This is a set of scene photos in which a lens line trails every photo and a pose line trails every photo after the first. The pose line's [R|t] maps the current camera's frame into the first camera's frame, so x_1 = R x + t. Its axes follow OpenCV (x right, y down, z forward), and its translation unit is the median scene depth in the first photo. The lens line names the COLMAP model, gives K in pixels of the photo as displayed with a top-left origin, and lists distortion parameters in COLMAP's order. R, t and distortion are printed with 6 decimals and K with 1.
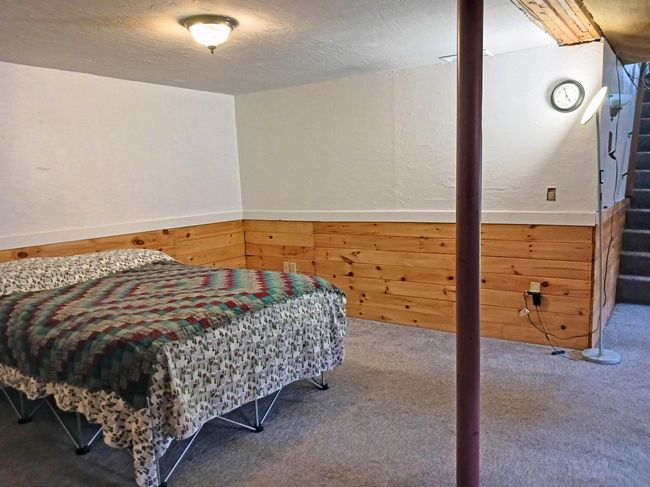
lens RADIAL K [[514.6, 0, 325.3], [0, 514.6, 245.9], [0, 0, 1]] dist [-0.002407, 0.000245]
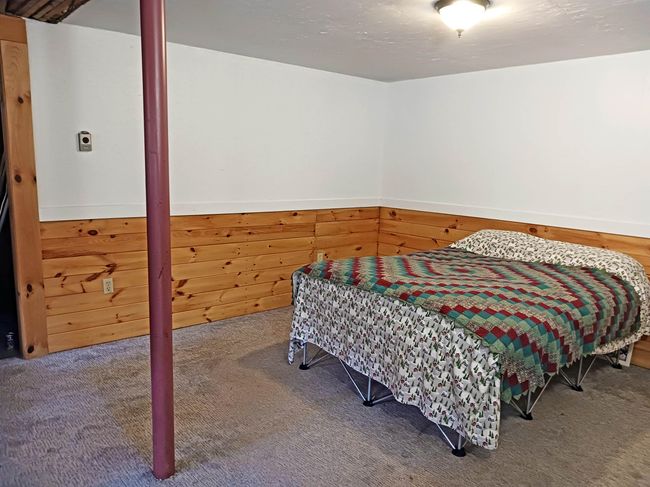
lens RADIAL K [[517.7, 0, 325.1], [0, 517.7, 242.3], [0, 0, 1]] dist [0.043600, -0.008321]
pose [[-0.278850, 0.178323, -0.943633, 0.894344], [-0.155987, 0.961149, 0.227729, -0.206170], [0.947582, 0.210697, -0.240200, 1.158953]]
